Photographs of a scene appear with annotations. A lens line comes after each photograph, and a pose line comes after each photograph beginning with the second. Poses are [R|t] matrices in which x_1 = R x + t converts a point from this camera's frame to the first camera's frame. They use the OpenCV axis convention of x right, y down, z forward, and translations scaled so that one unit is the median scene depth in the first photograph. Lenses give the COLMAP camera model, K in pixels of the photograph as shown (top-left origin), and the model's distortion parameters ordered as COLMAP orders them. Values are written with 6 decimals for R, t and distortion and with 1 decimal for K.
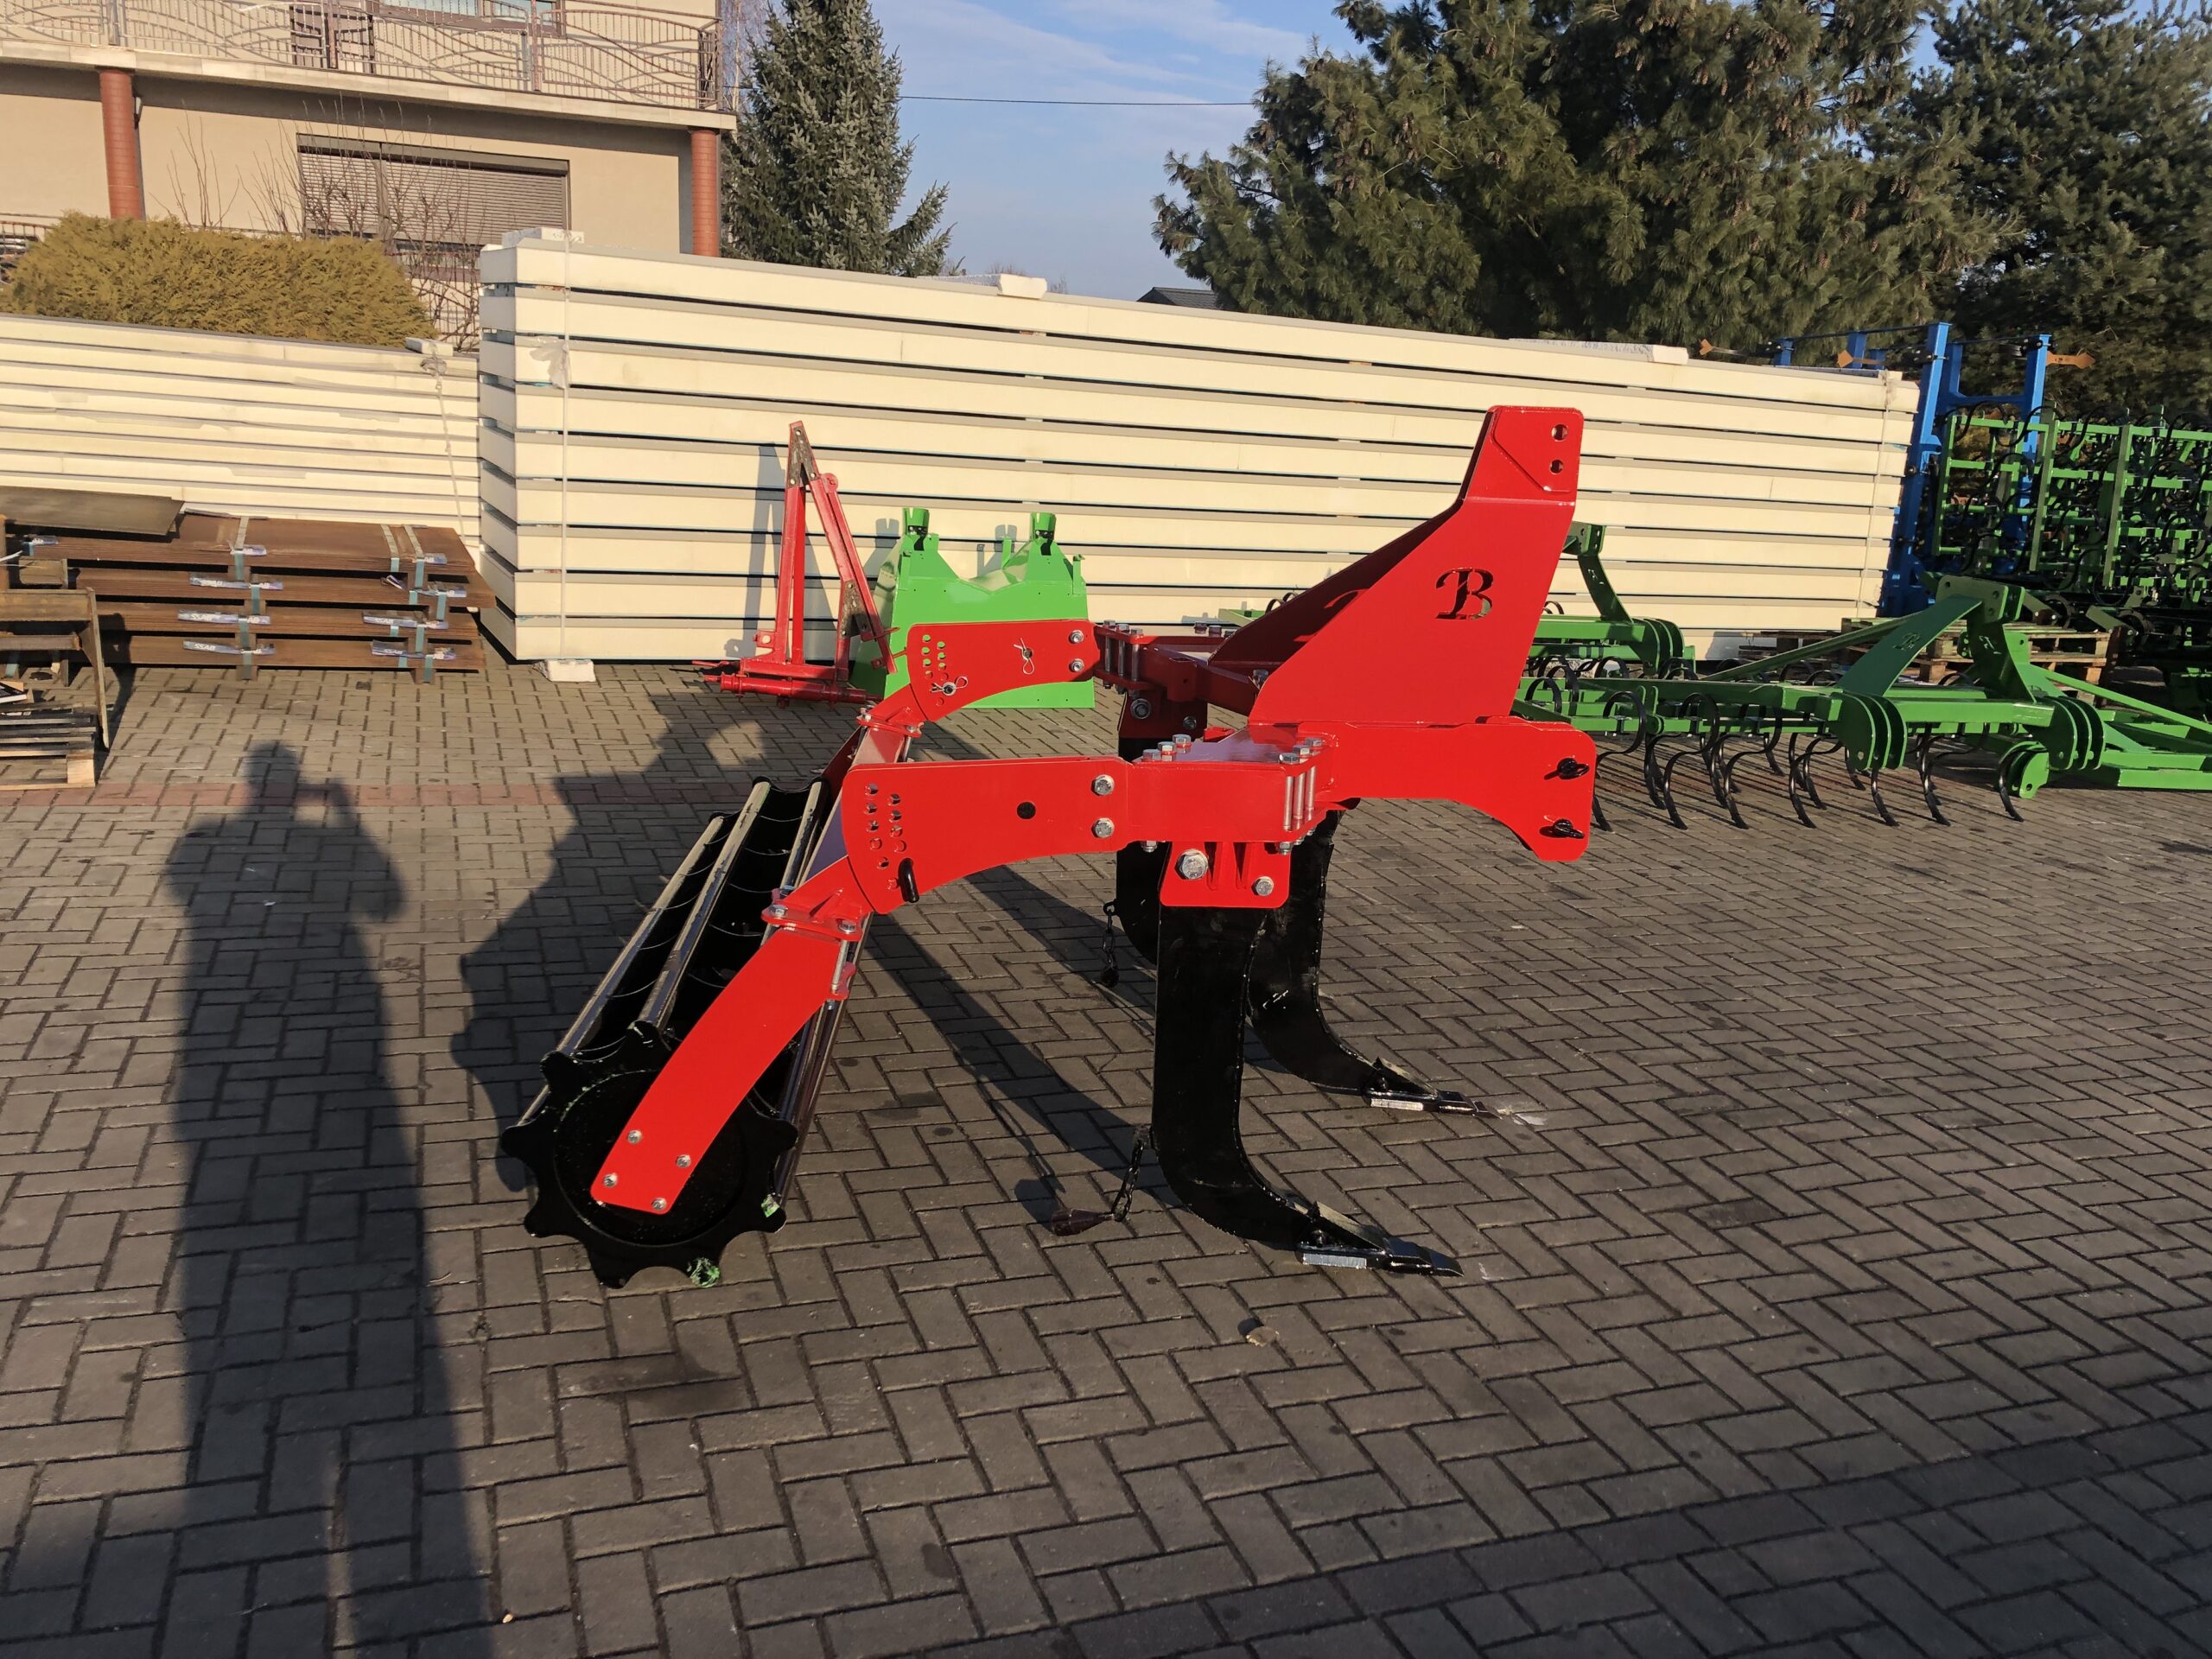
lens RADIAL K [[1804.6, 0, 1119.0], [0, 1804.6, 823.6], [0, 0, 1]] dist [0.026873, 0.008729]
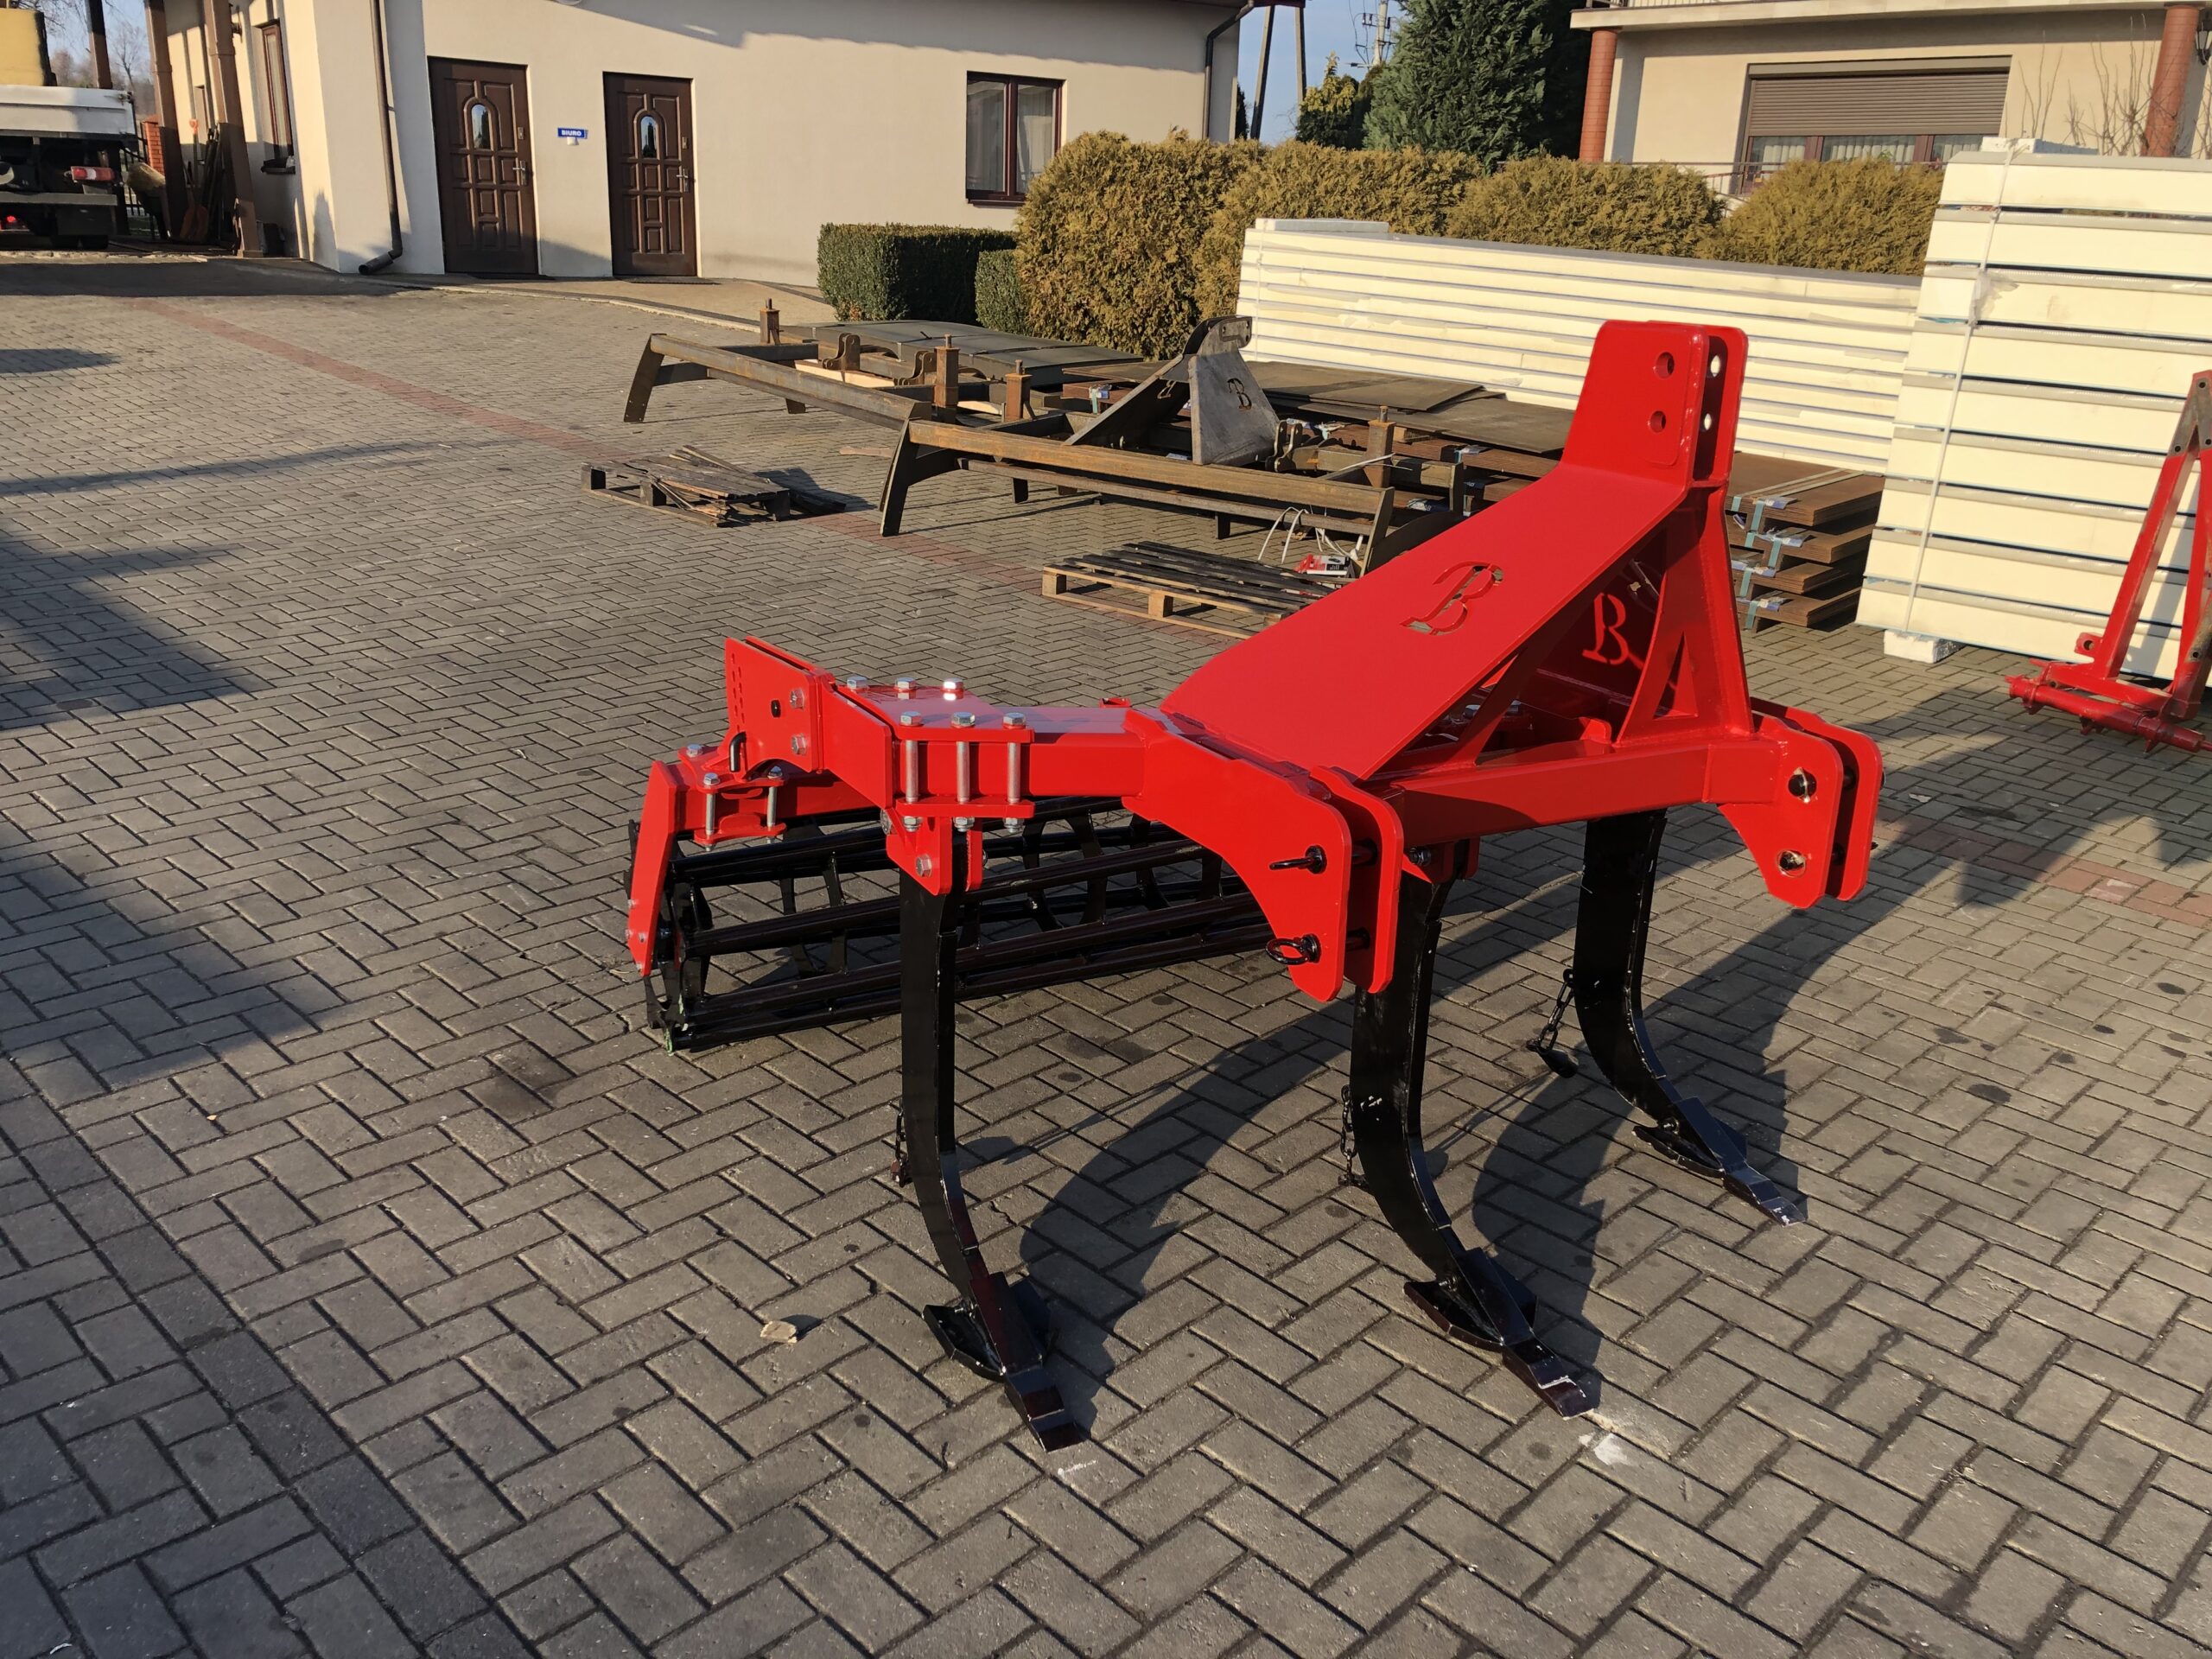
lens RADIAL K [[1804.6, 0, 1119.0], [0, 1804.6, 823.6], [0, 0, 1]] dist [0.026873, 0.008729]
pose [[0.422846, 0.257846, -0.868744, 0.650930], [-0.239795, 0.956330, 0.167126, -0.113668], [0.873899, 0.137652, 0.466210, 0.513457]]
